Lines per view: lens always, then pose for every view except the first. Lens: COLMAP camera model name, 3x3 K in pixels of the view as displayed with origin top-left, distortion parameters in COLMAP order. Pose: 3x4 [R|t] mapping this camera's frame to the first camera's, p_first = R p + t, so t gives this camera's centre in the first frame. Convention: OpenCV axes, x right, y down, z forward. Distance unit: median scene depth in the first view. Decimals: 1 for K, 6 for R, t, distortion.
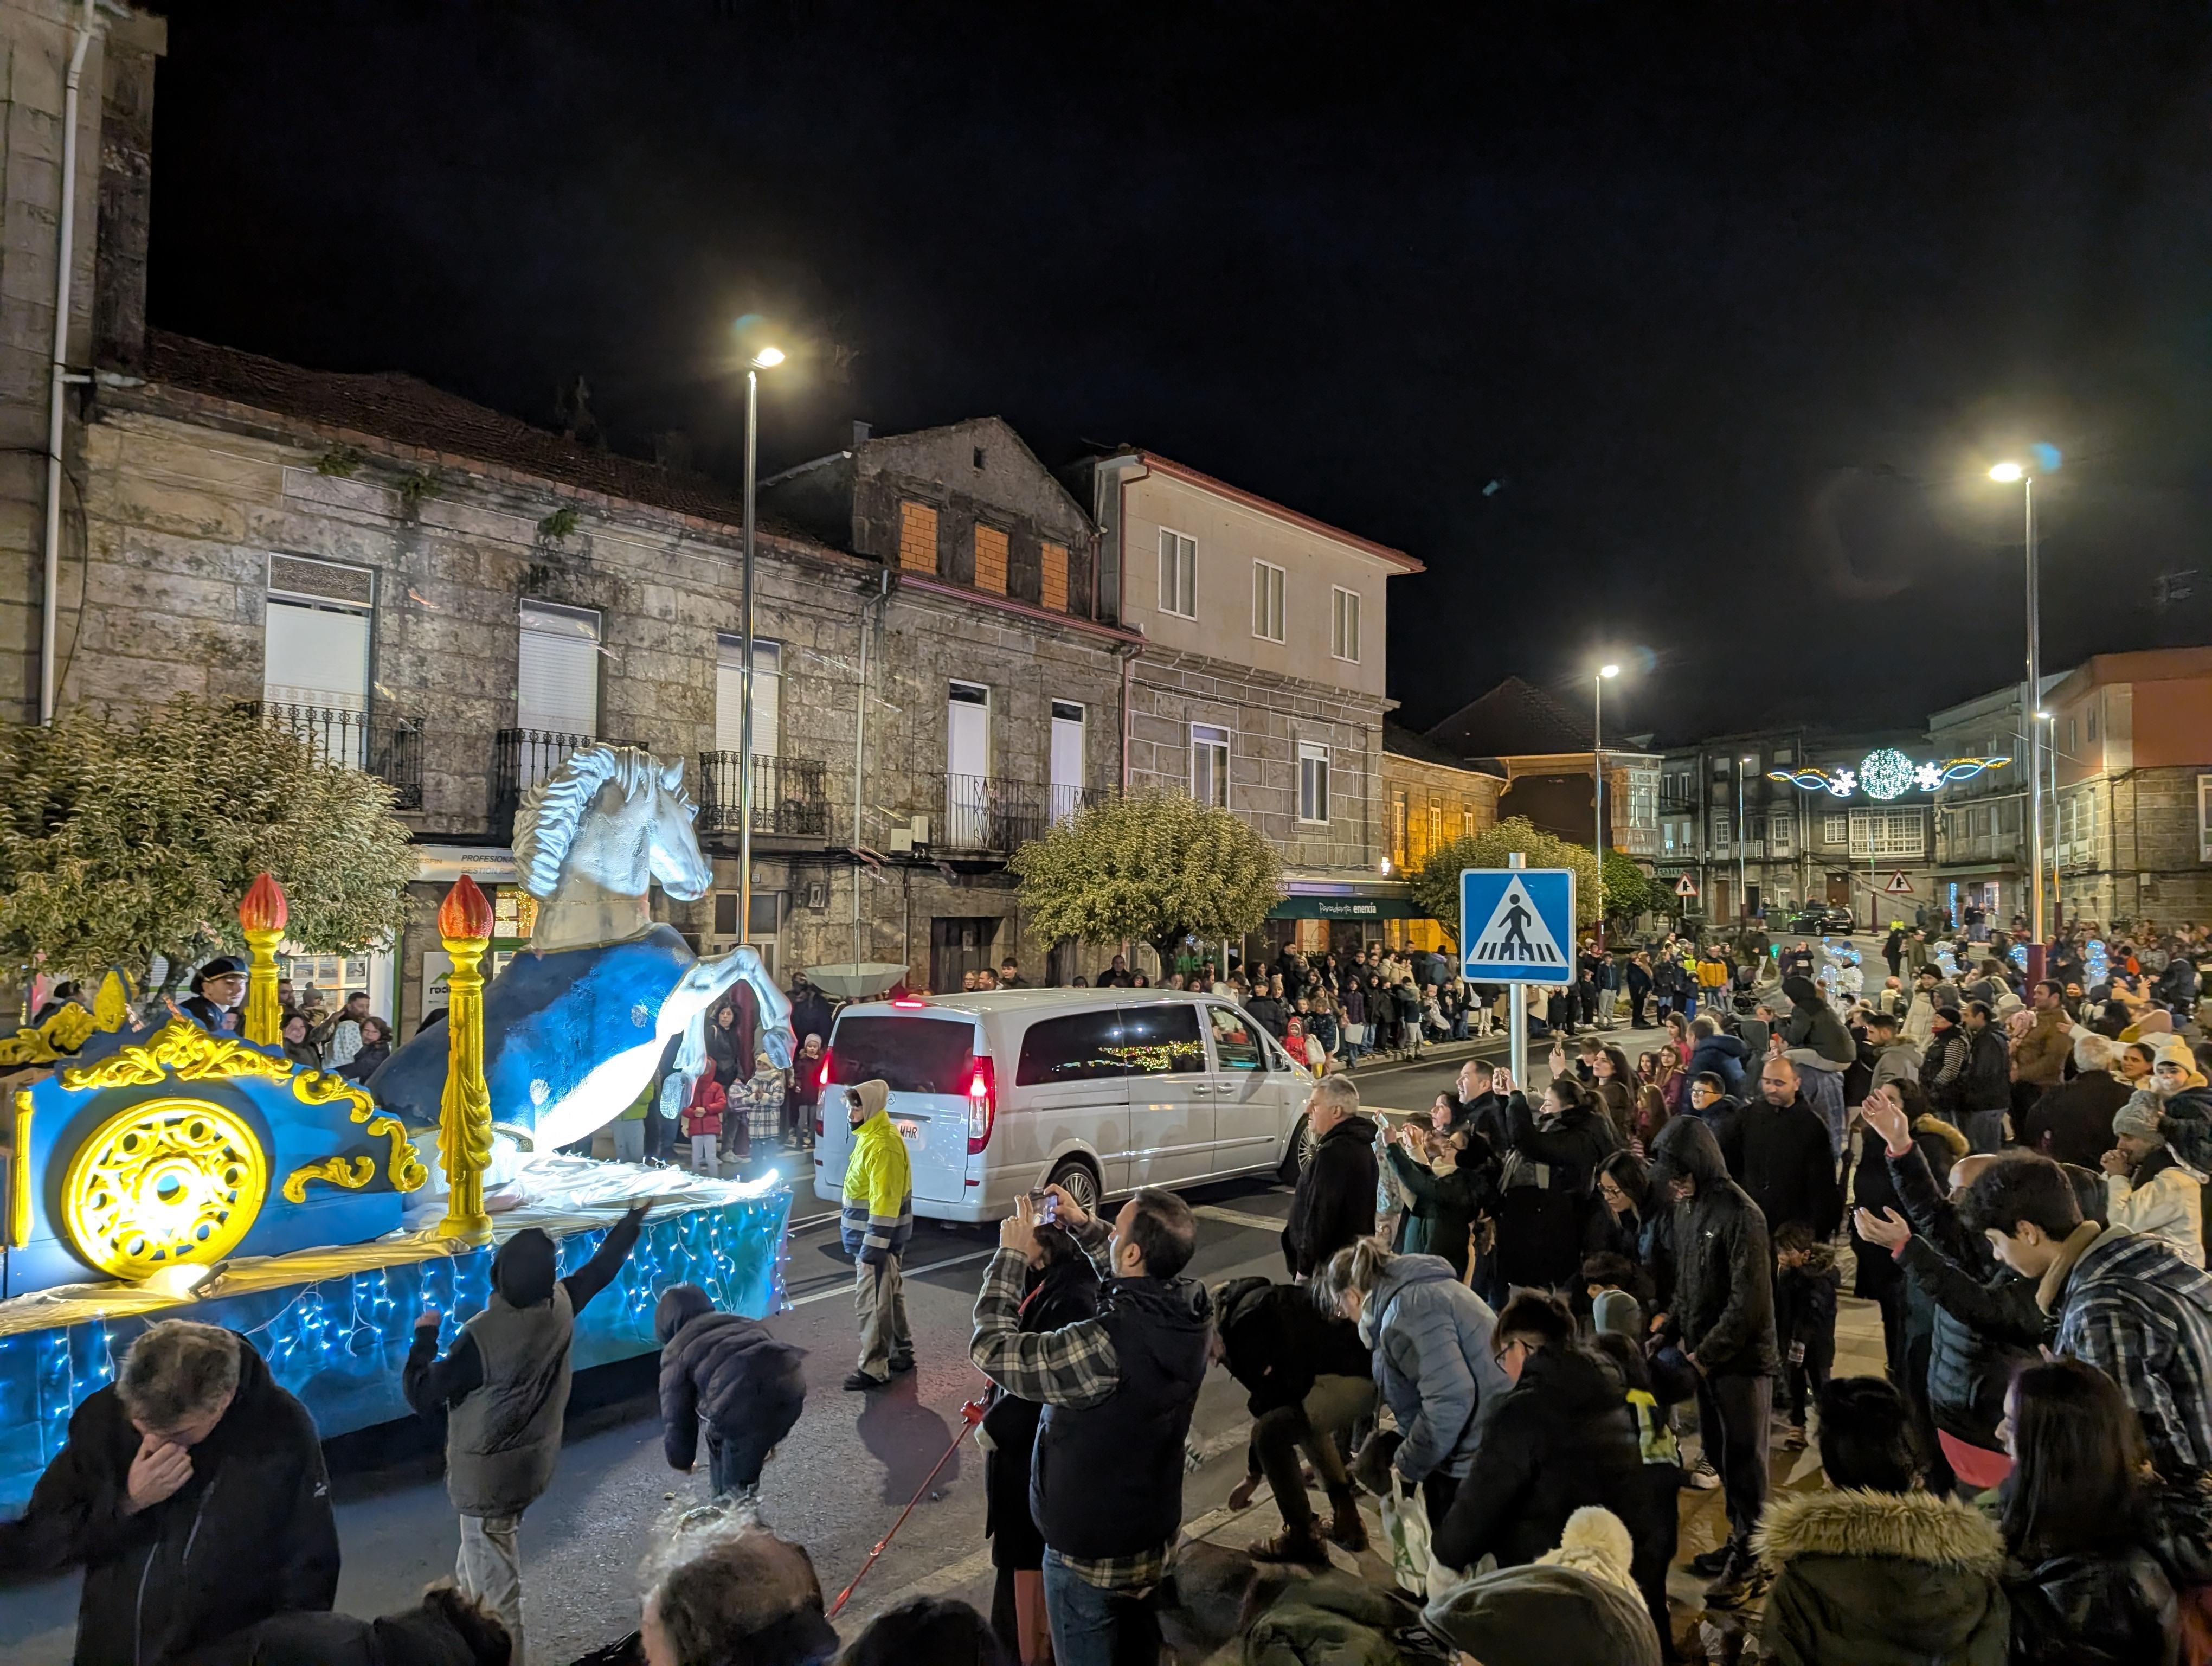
lens RADIAL K [[1480.4, 0, 1113.1], [0, 1480.4, 841.9], [0, 0, 1]] dist [0.082484, -0.090544]
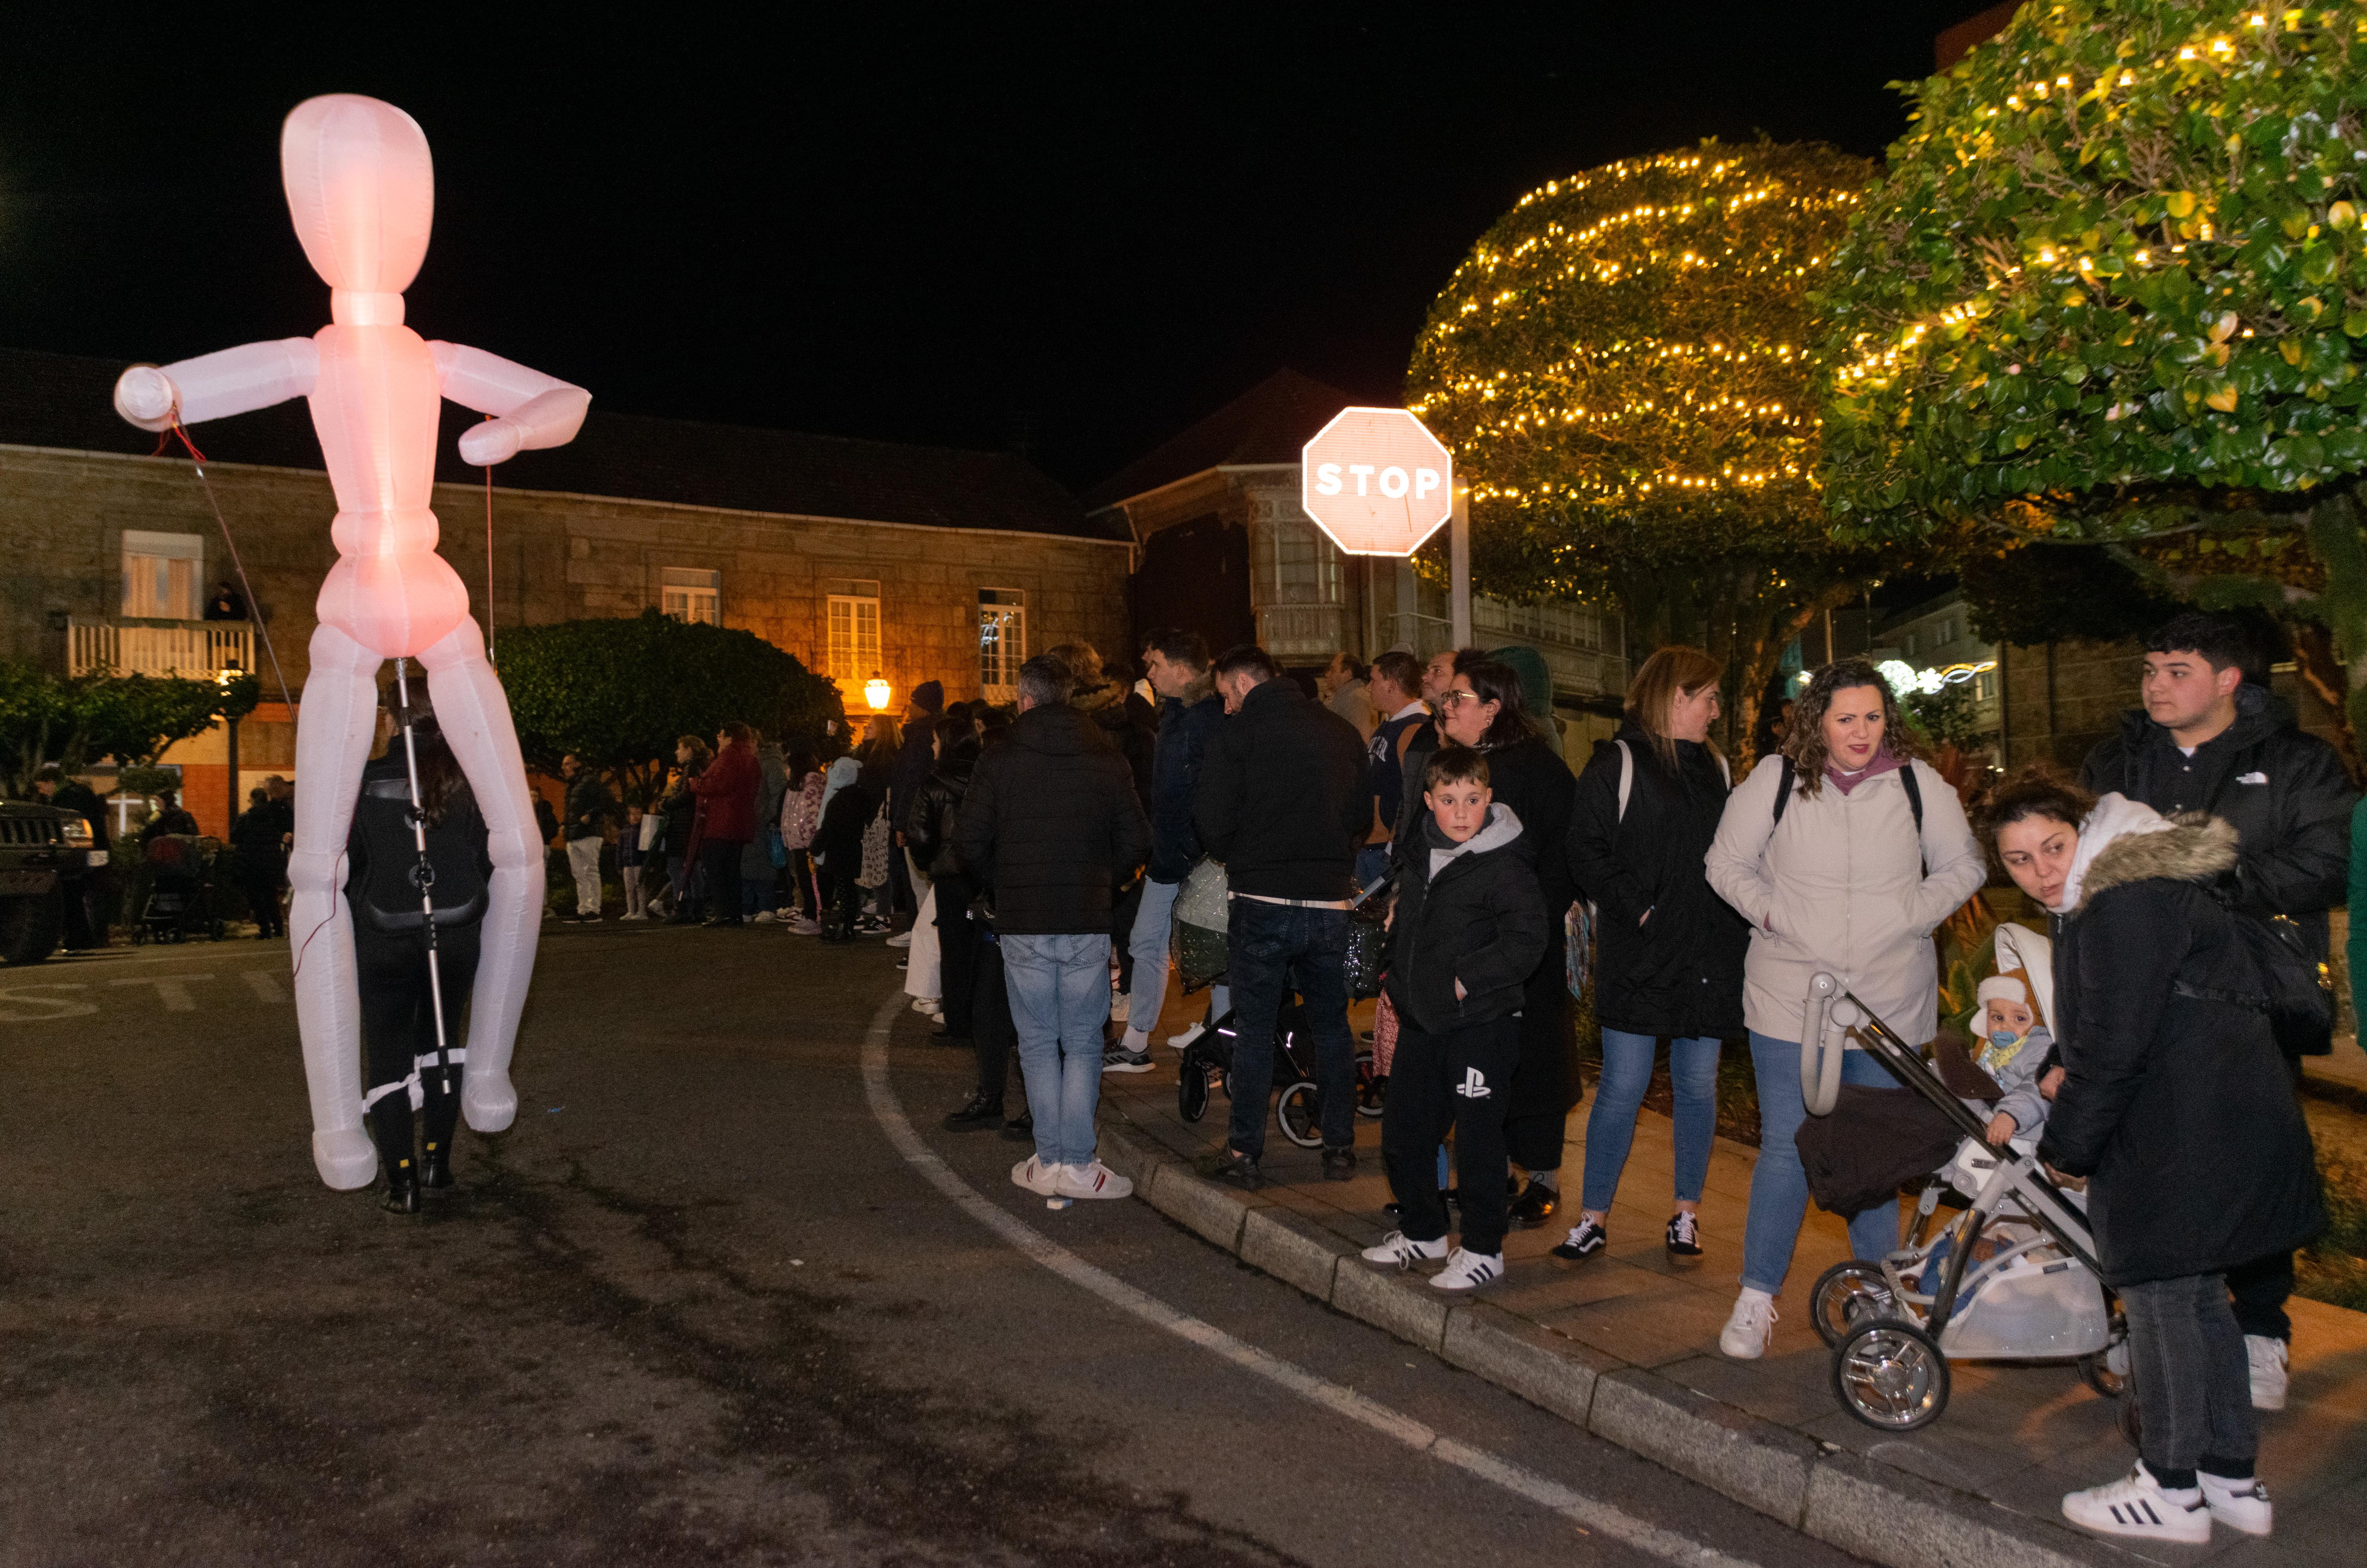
lens RADIAL K [[1797.1, 0, 1183.5], [0, 1797.1, 784.0], [0, 0, 1]] dist [0.008874, 0.002762]
pose [[0.907433, -0.053157, -0.416822, 0.548306], [0.053912, 0.998496, -0.009968, 0.053117], [0.416725, -0.013426, 0.908934, 0.412187]]
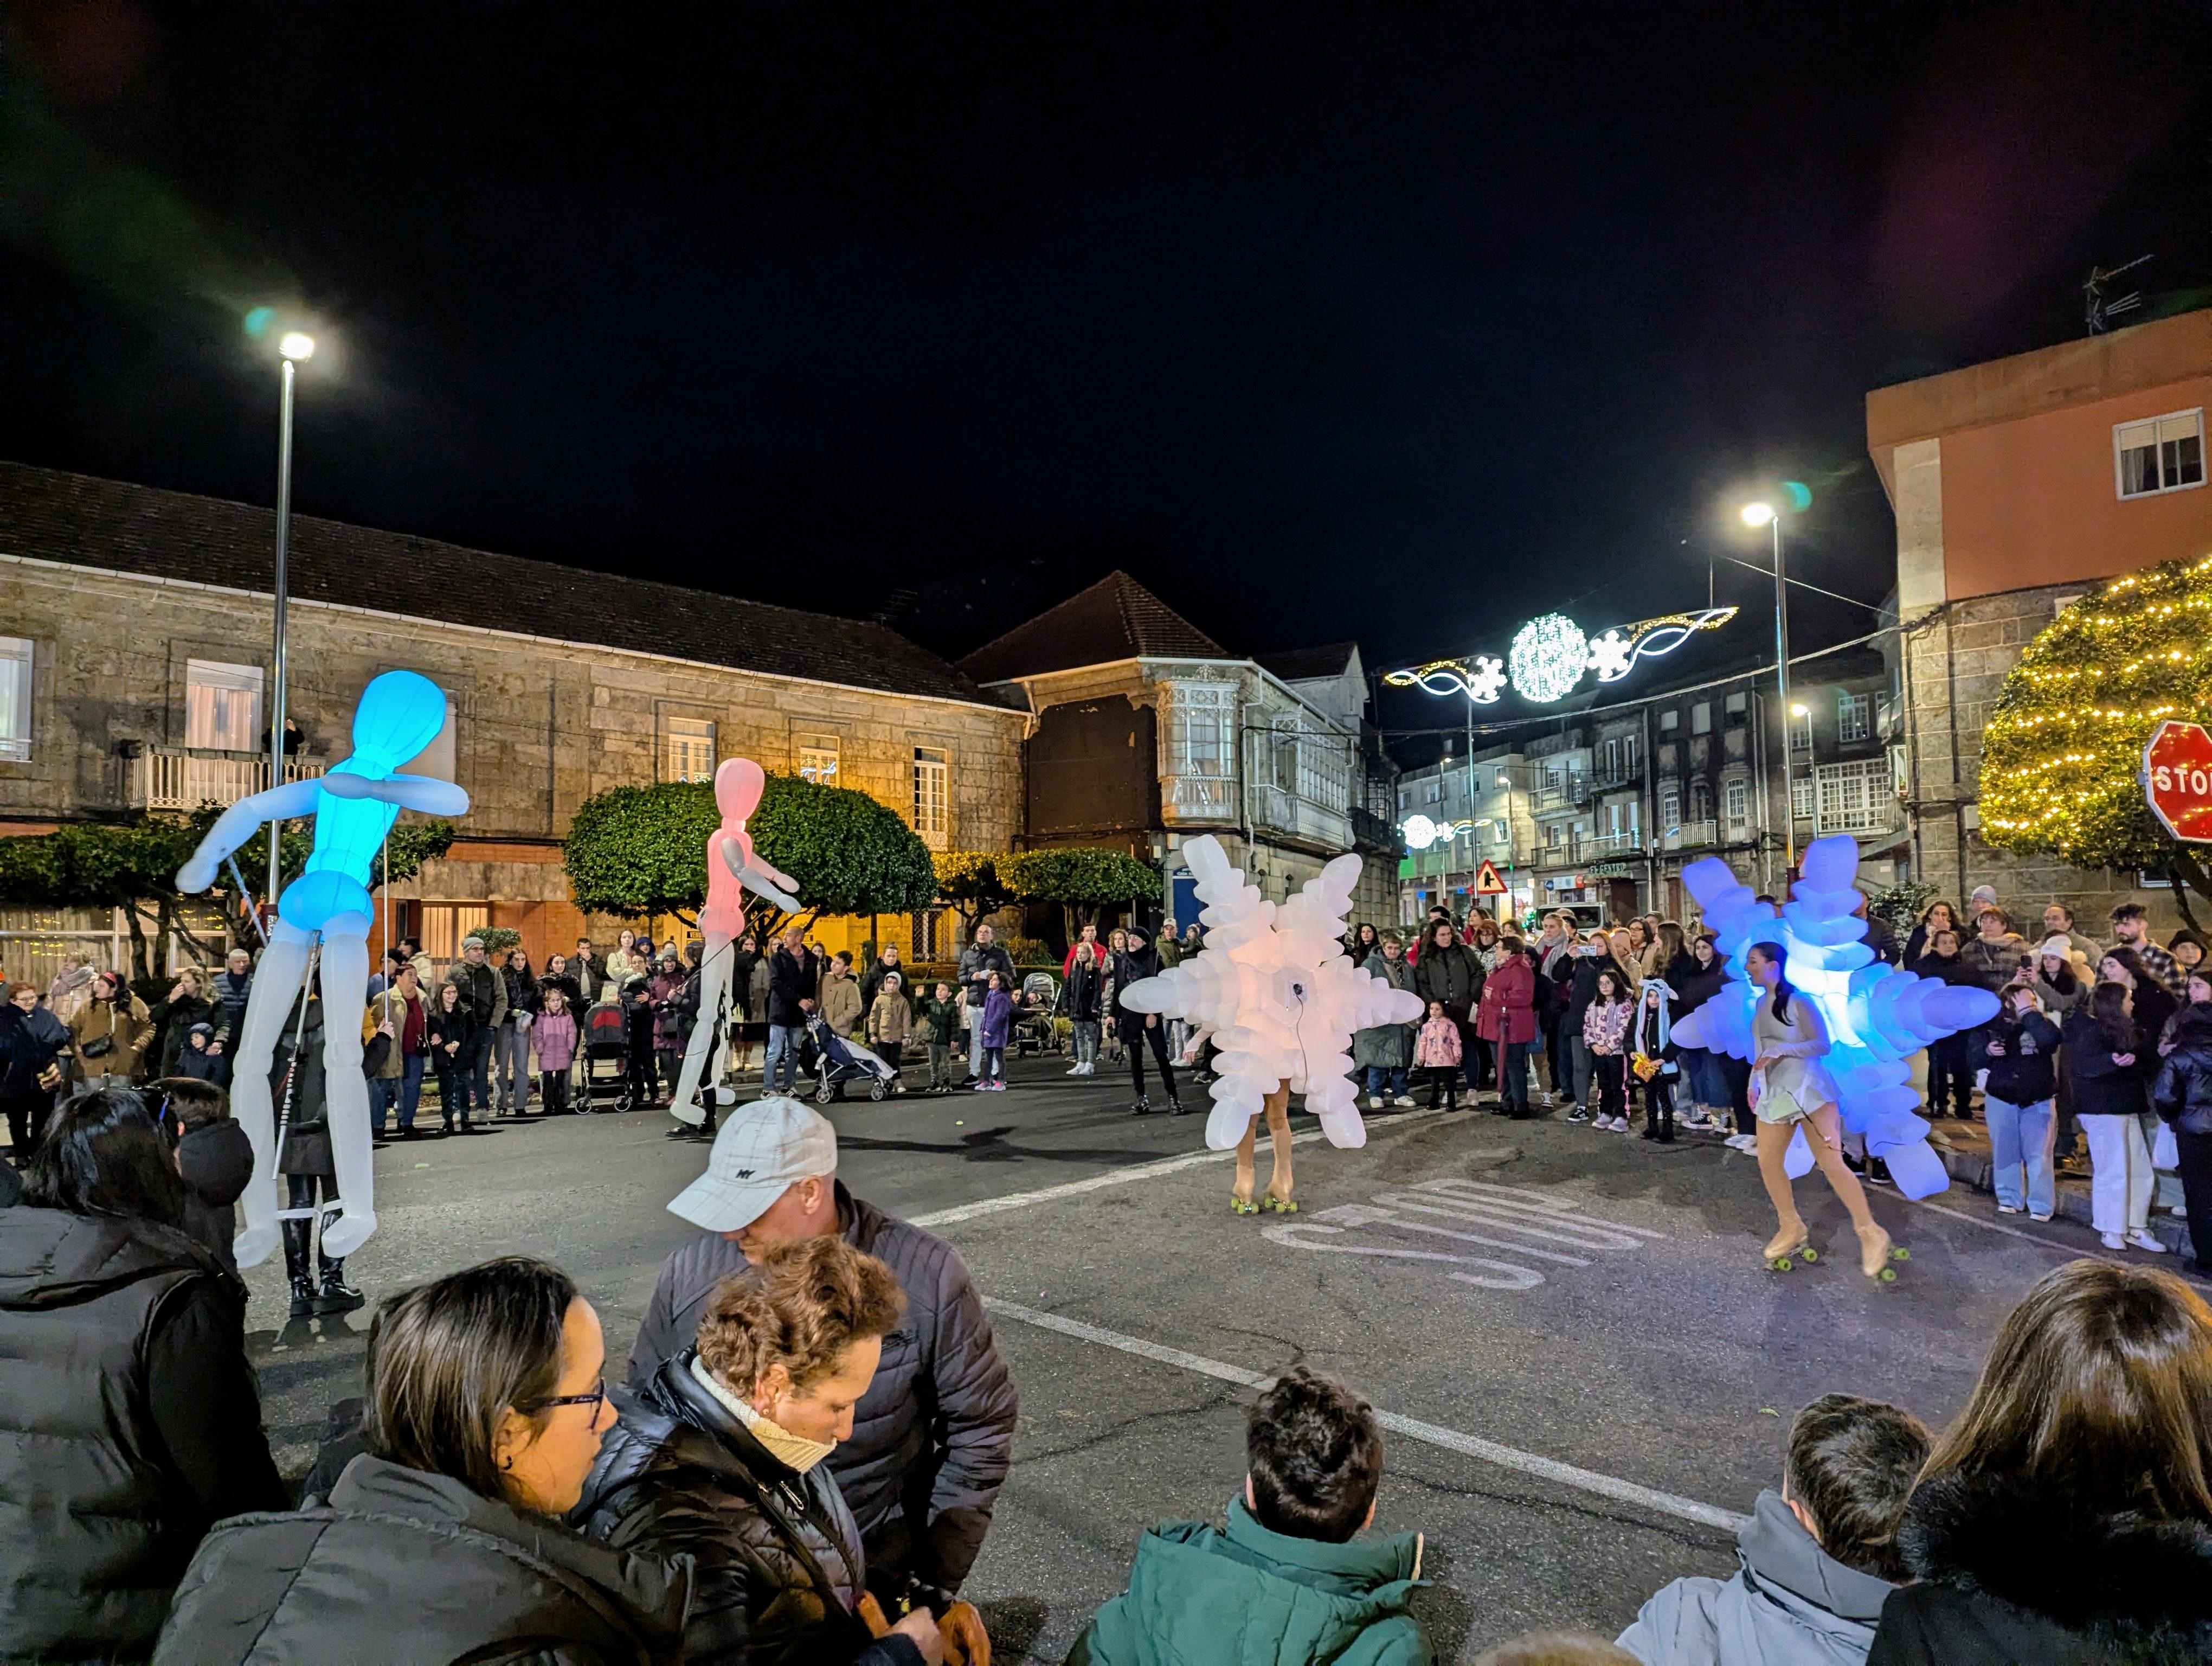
lens RADIAL K [[1480.4, 0, 1113.1], [0, 1480.4, 841.9], [0, 0, 1]] dist [0.082484, -0.090544]
pose [[0.988579, -0.033691, -0.146892, 0.390986], [0.030066, 0.999188, -0.026833, 0.031357], [0.147676, 0.022111, 0.988789, 0.378573]]
